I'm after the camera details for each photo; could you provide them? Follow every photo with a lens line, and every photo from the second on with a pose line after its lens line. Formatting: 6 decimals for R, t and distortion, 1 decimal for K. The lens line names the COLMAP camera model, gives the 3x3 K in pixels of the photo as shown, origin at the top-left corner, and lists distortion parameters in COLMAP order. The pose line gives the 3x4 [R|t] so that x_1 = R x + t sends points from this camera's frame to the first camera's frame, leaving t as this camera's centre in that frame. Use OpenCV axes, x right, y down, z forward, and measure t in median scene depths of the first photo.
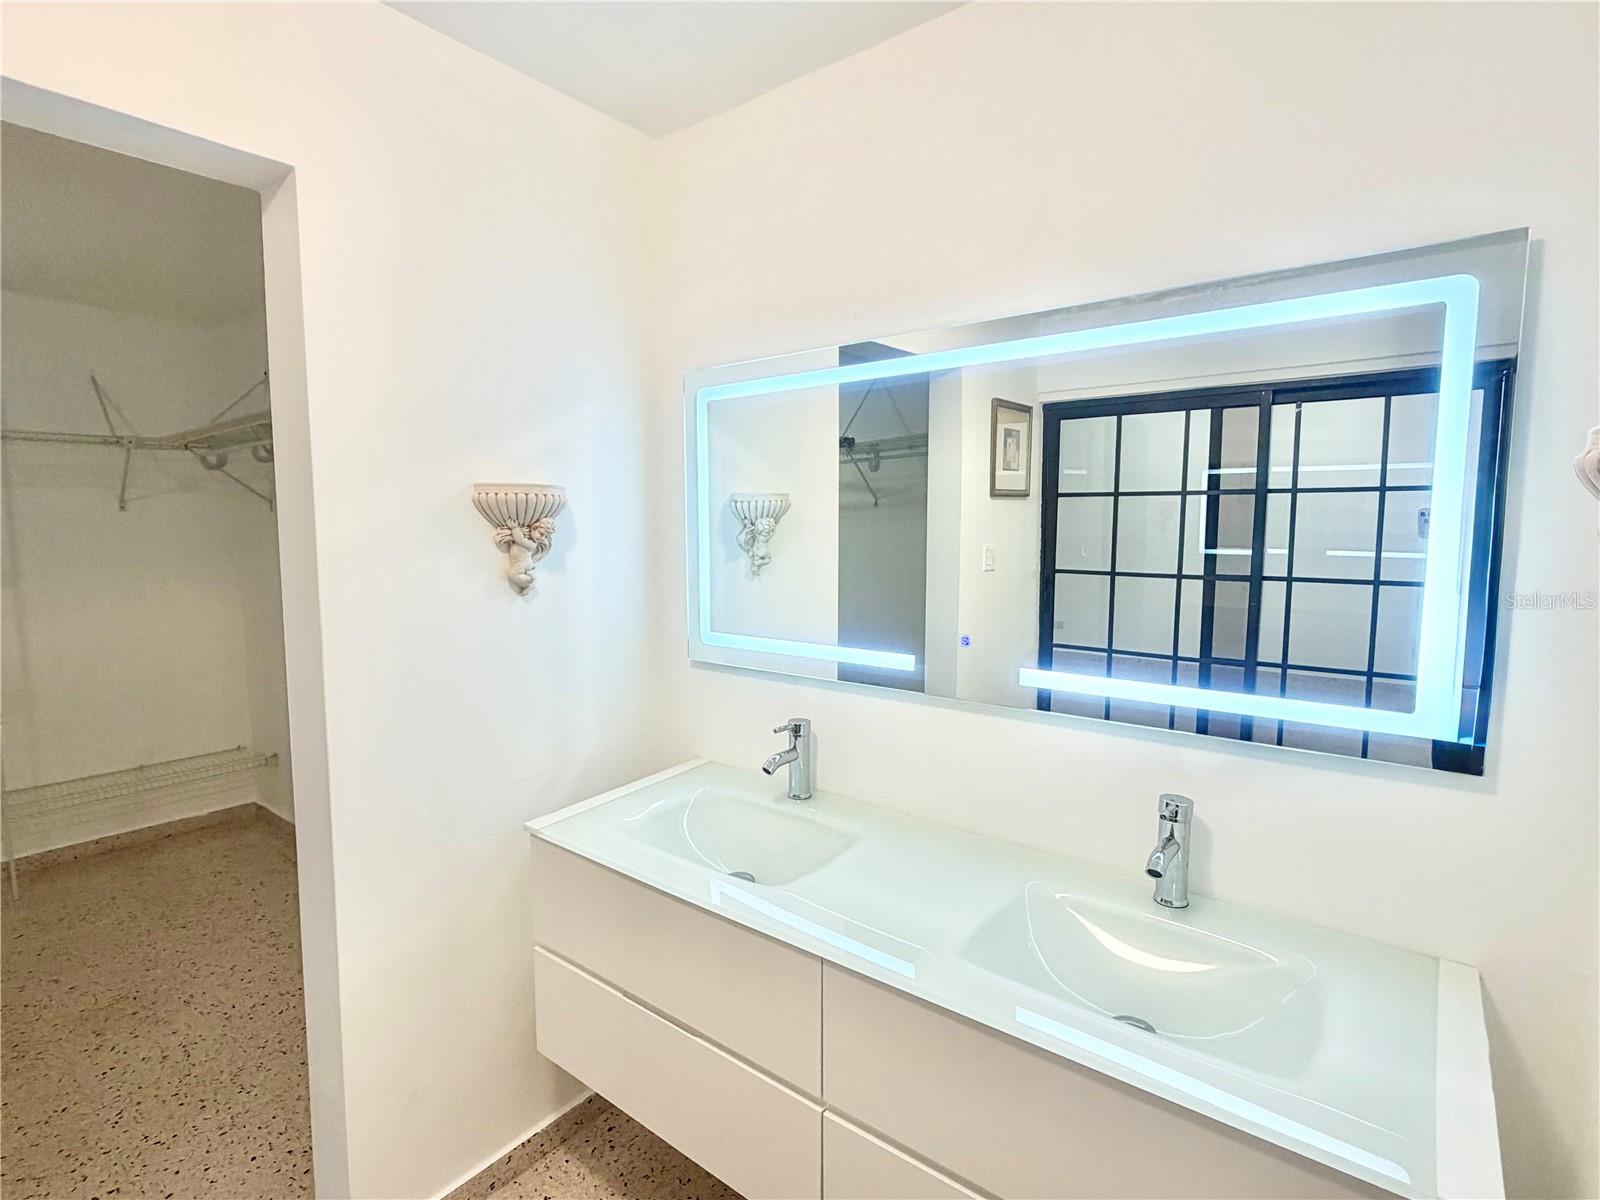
lens RADIAL K [[807.7, 0, 815.2], [0, 807.7, 576.7], [0, 0, 1]] dist [-0.007268, -0.000877]
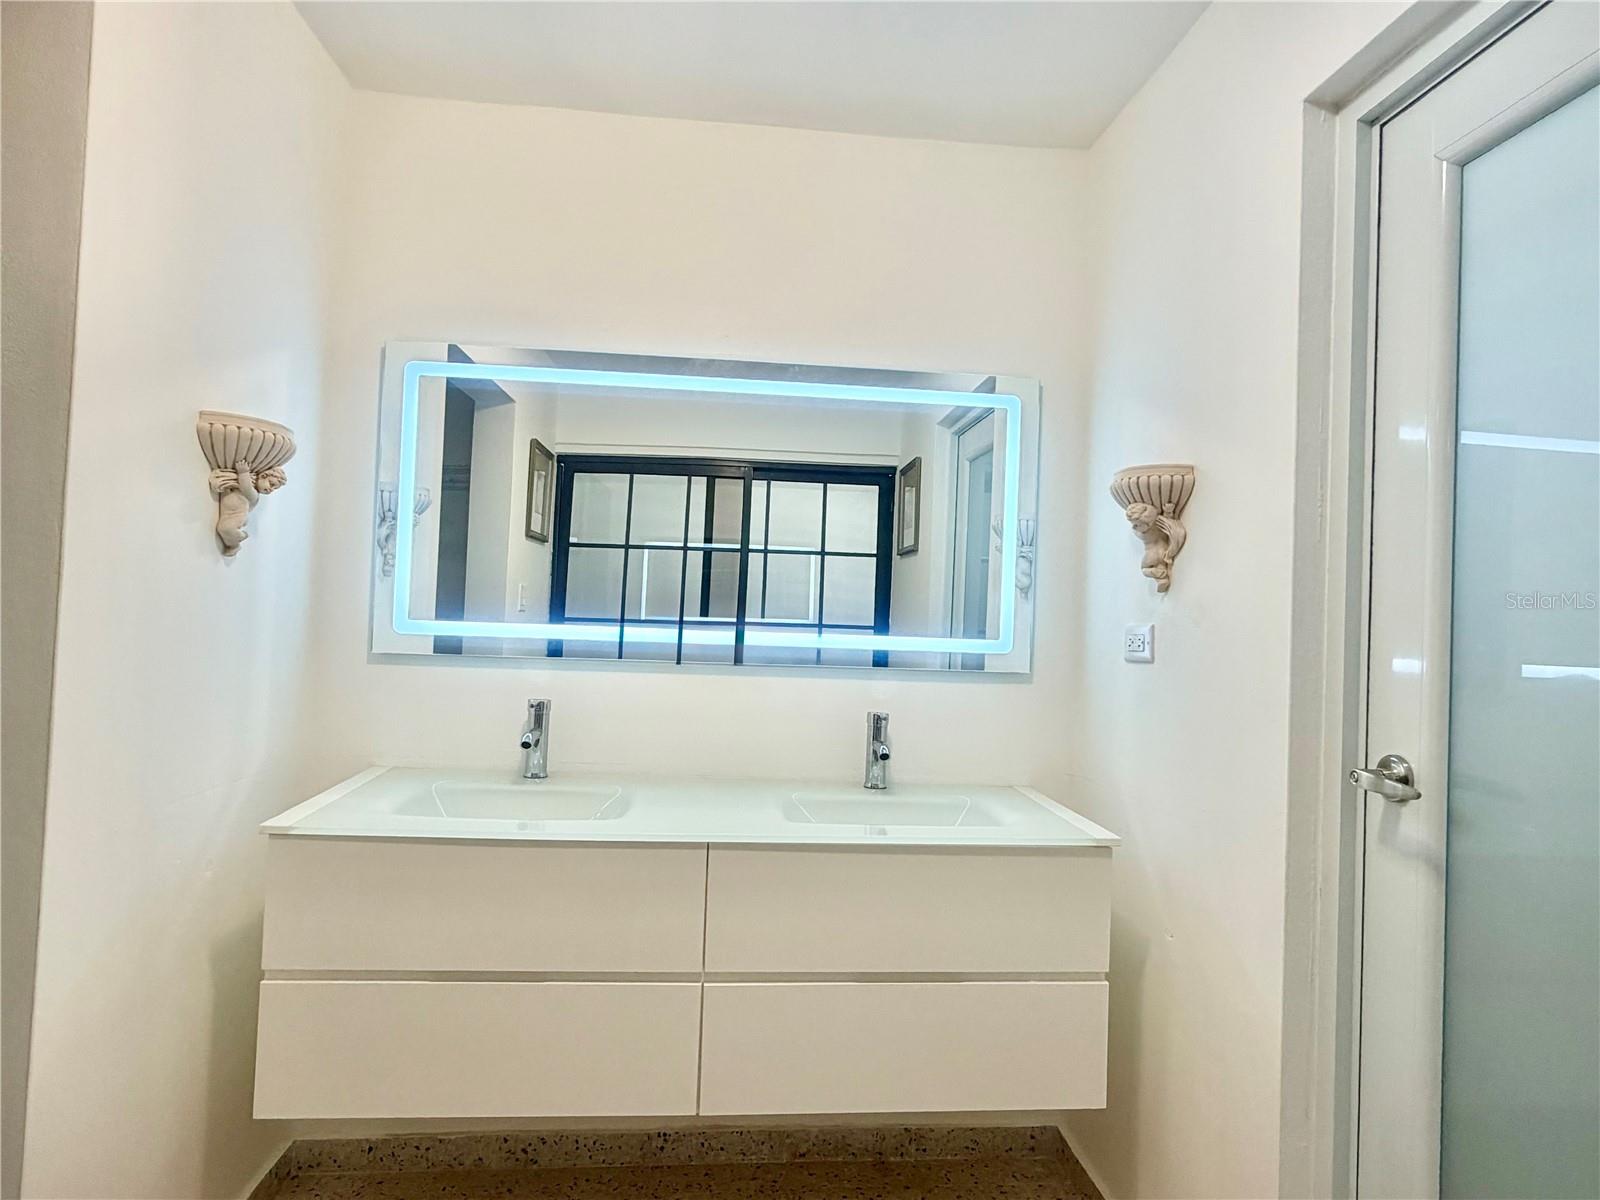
lens RADIAL K [[898.8, 0, 804.3], [0, 898.8, 585.4], [0, 0, 1]] dist [-0.014966, 0.000591]
pose [[0.739849, 0.047924, 0.671064, -0.278485], [0.025859, 0.994697, -0.099546, 0.082121], [-0.672276, 0.091002, 0.734686, -0.032127]]
